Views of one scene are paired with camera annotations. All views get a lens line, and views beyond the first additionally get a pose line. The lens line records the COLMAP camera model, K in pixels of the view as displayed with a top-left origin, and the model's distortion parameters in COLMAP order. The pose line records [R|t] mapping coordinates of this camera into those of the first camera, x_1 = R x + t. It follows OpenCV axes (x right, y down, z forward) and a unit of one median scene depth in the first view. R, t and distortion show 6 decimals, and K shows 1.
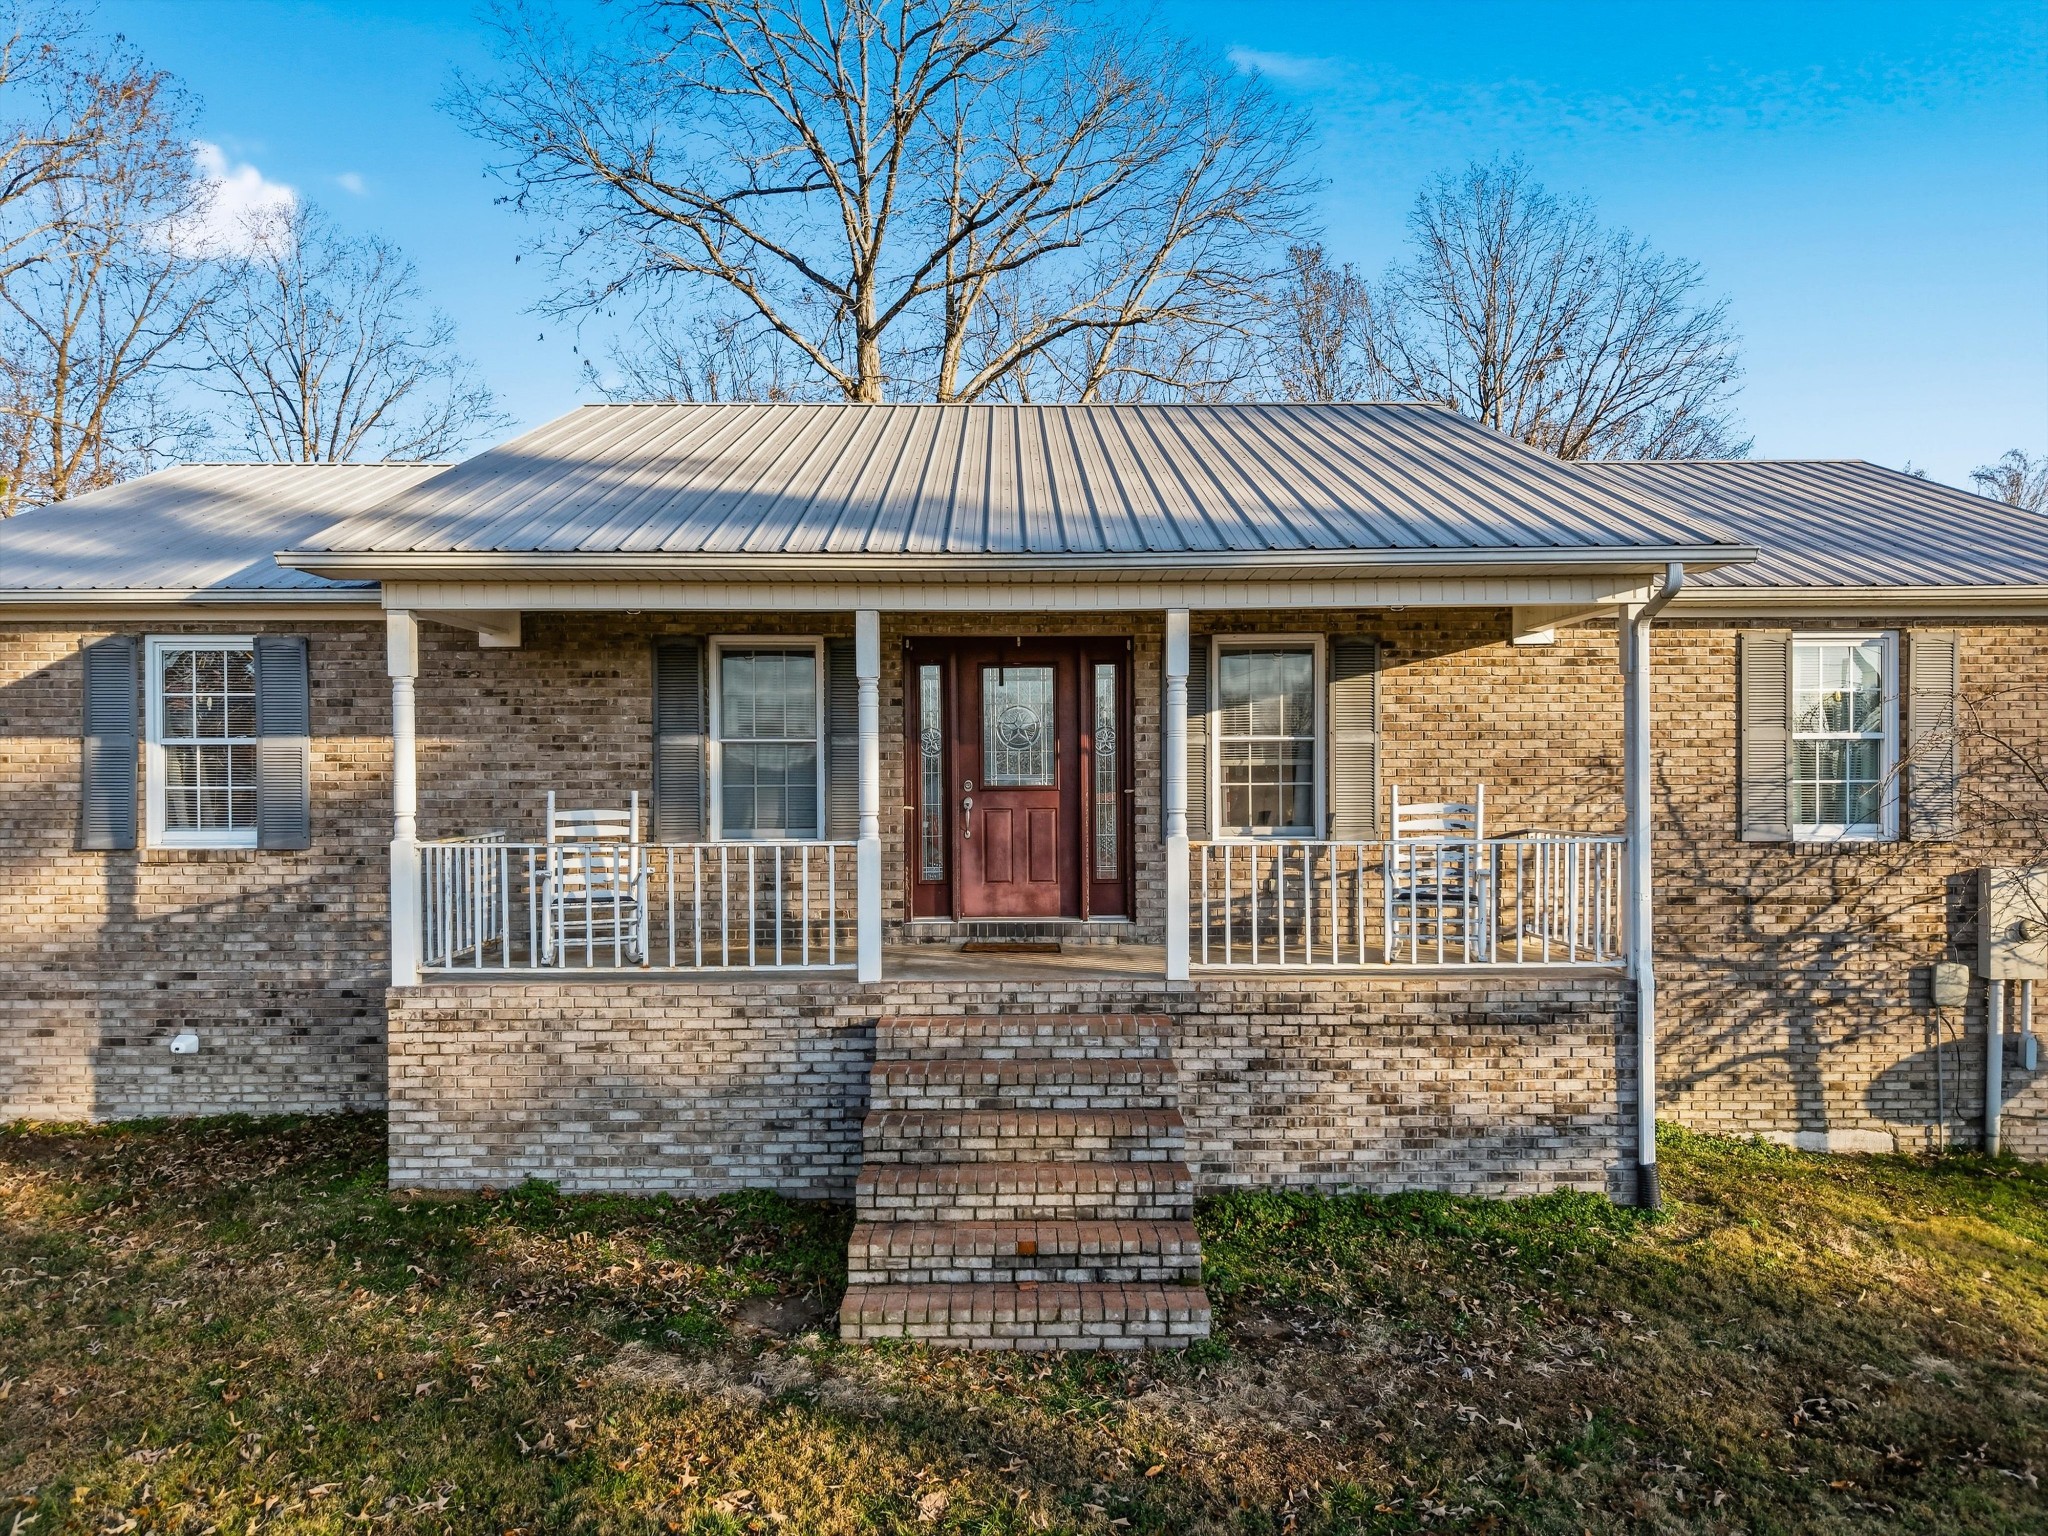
lens RADIAL K [[1366.5, 0, 1028.6], [0, 1366.5, 771.4], [0, 0, 1]] dist [-0.035956, 0.056217]
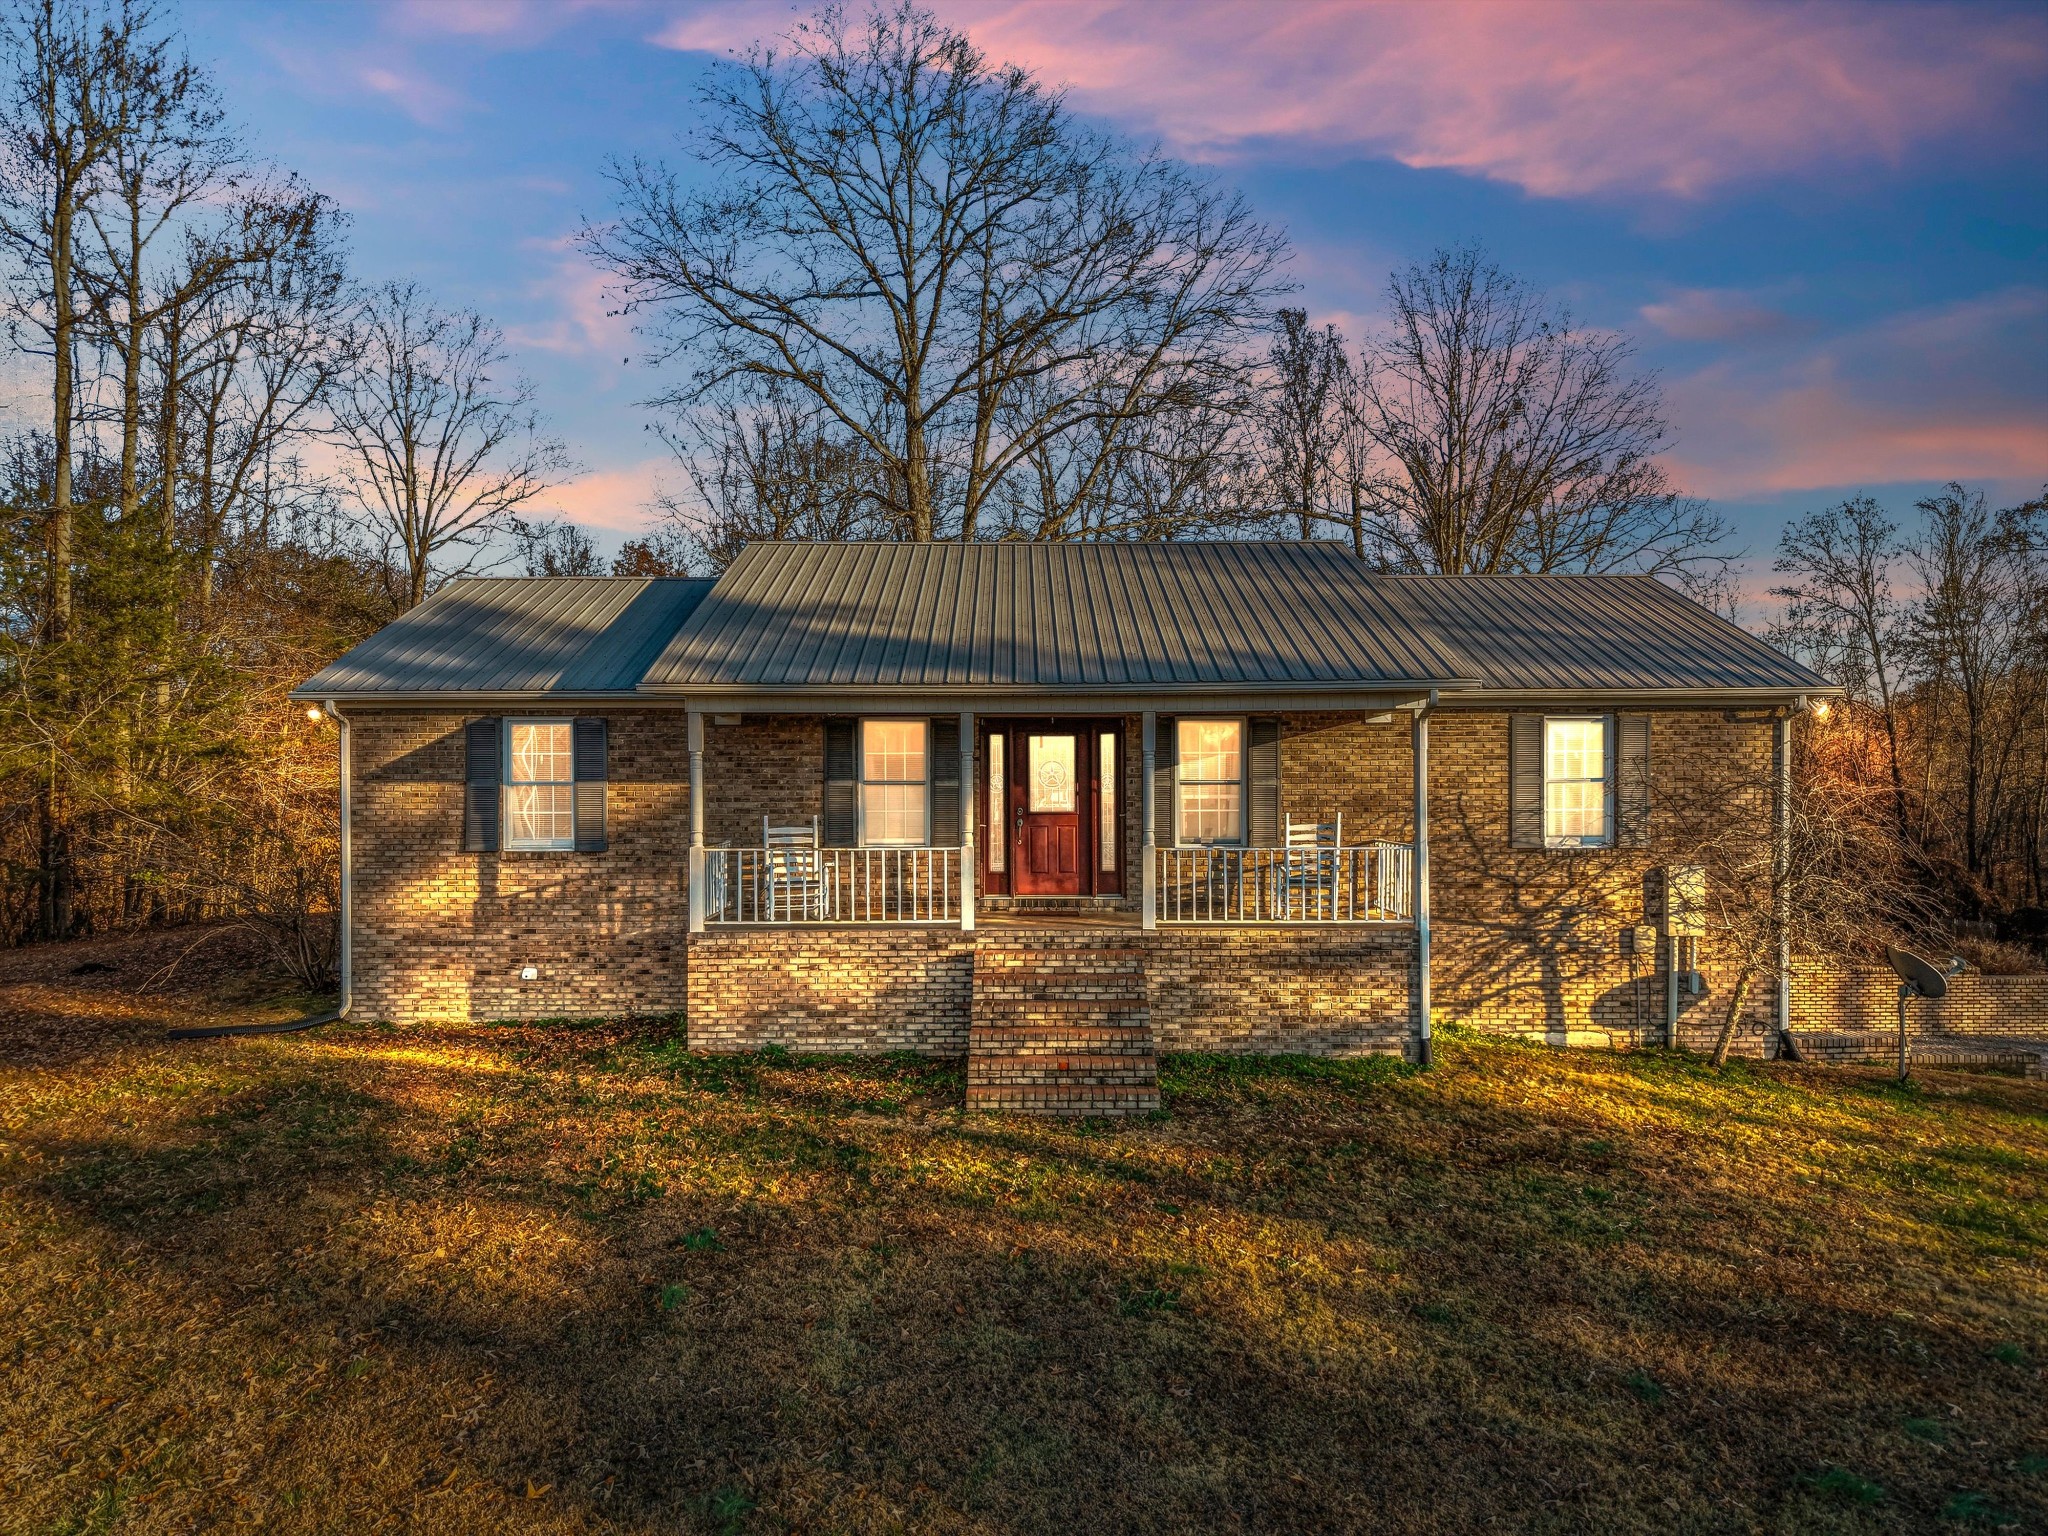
lens RADIAL K [[1355.2, 0, 1024.0], [0, 1355.2, 768.0], [0, 0, 1]] dist [0.032738, -0.001885]
pose [[0.999943, 0.001147, -0.010586, -0.024370], [-0.001161, 0.999998, -0.001304, -0.039033], [0.010585, 0.001316, 0.999943, -0.588095]]
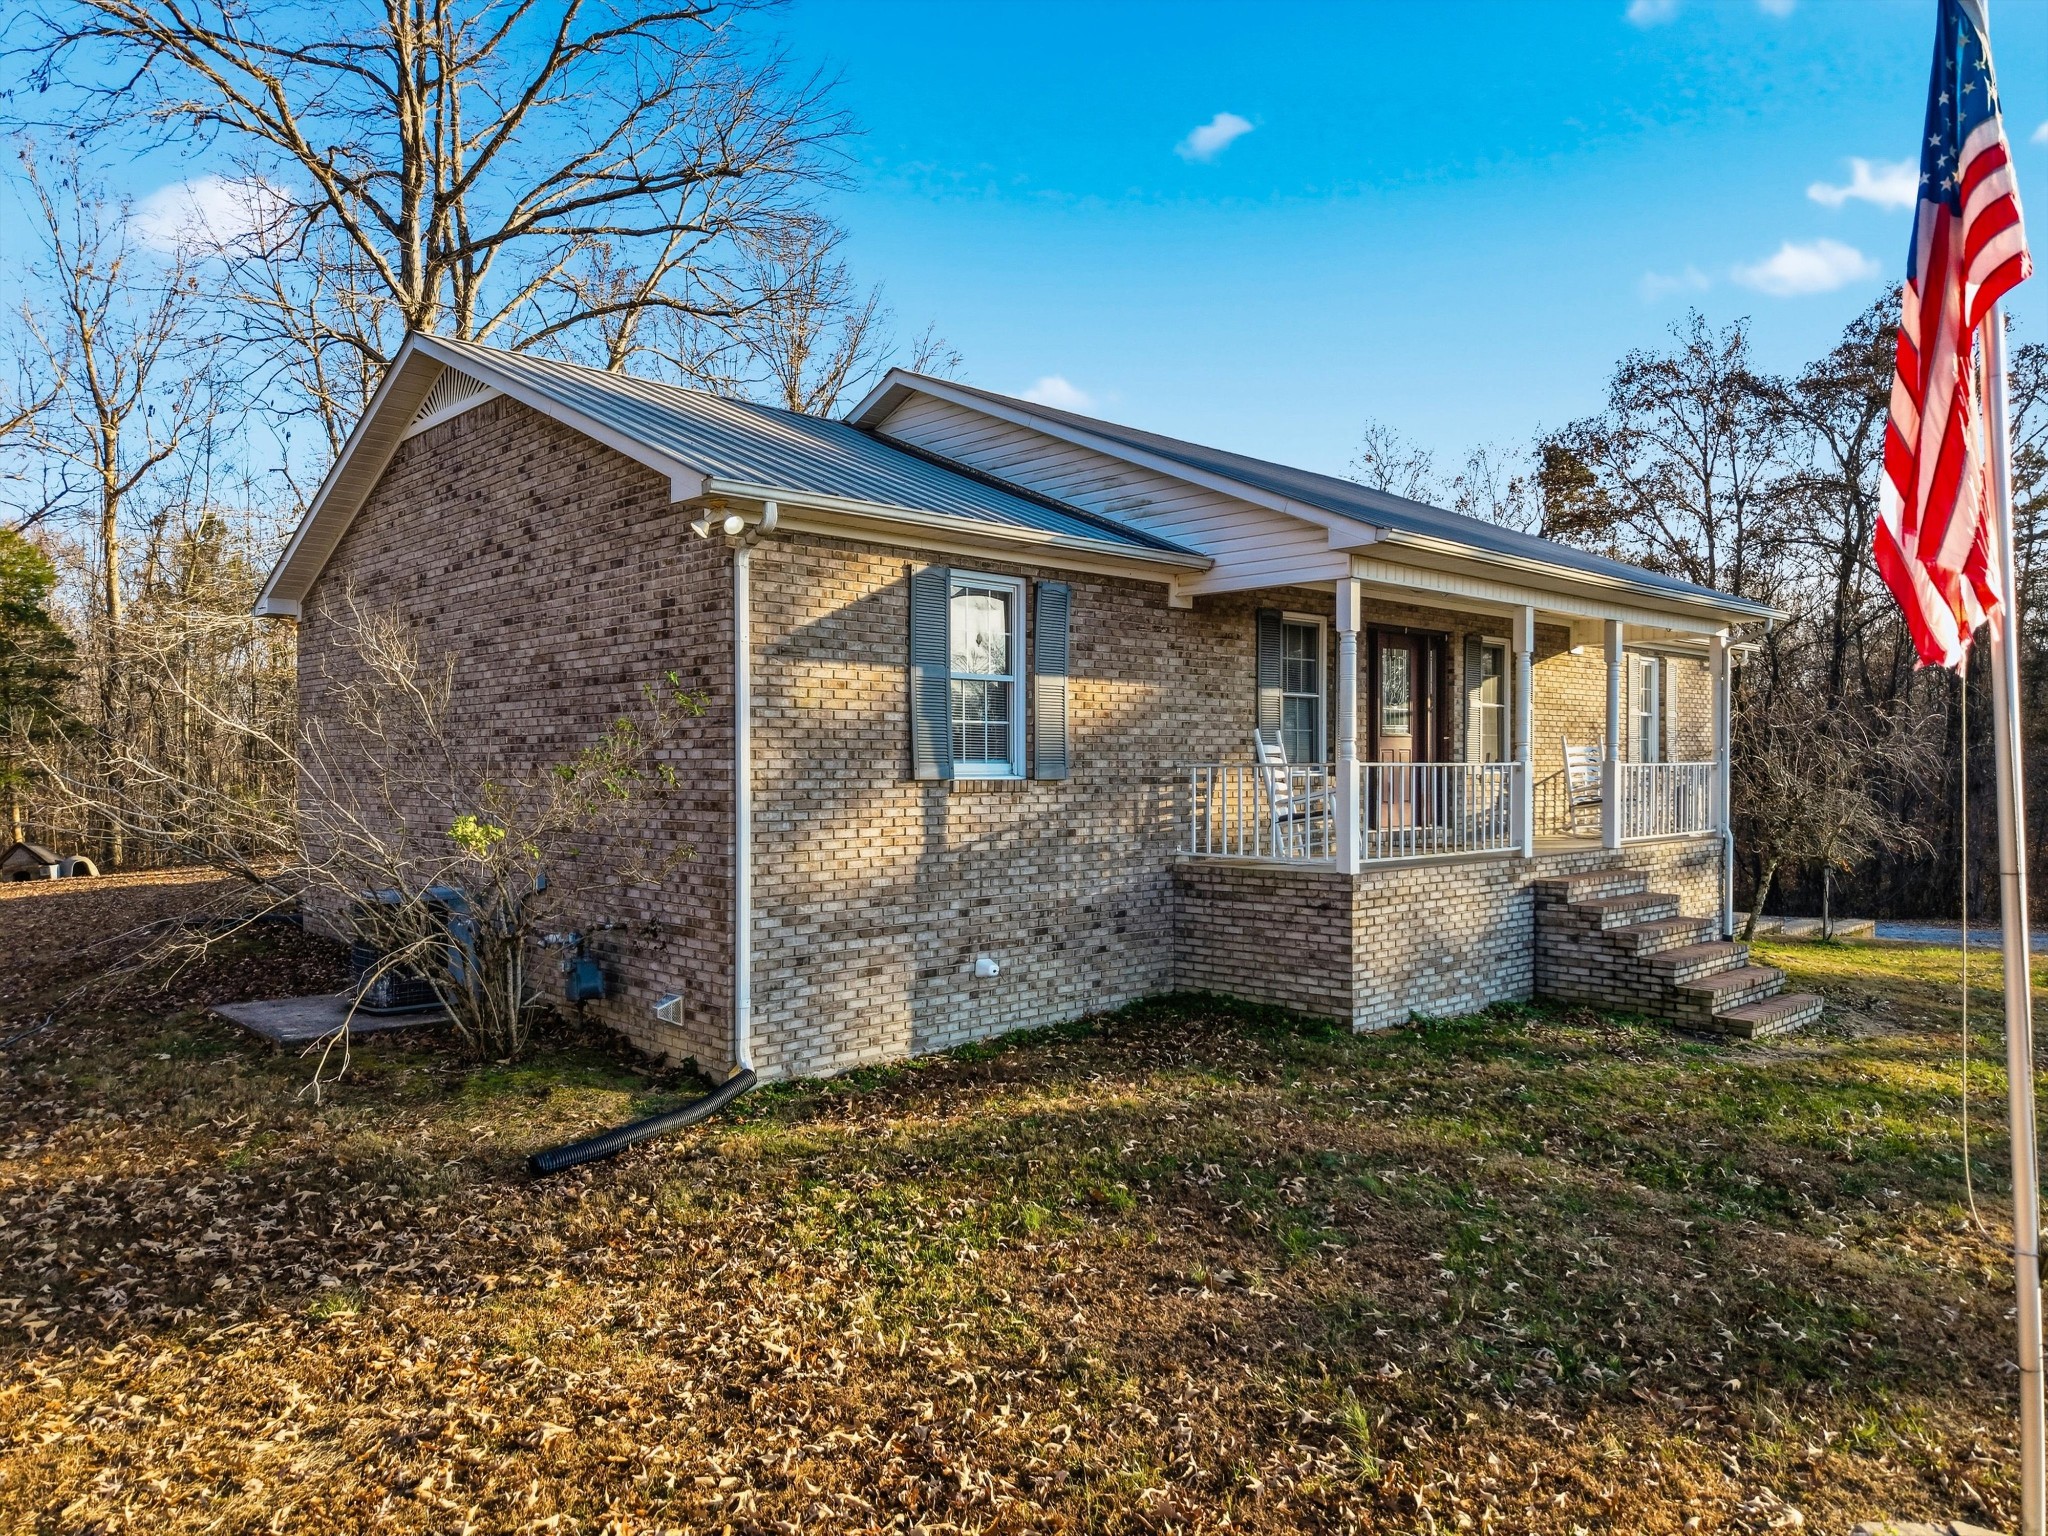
lens RADIAL K [[1362.6, 0, 1030.6], [0, 1362.6, 763.7], [0, 0, 1]] dist [0.175623, -0.000652]
pose [[0.720876, 0.002647, 0.693059, -1.315533], [-0.003990, 0.999992, 0.000331, 0.044678], [-0.693053, -0.003004, 0.720881, 0.226418]]
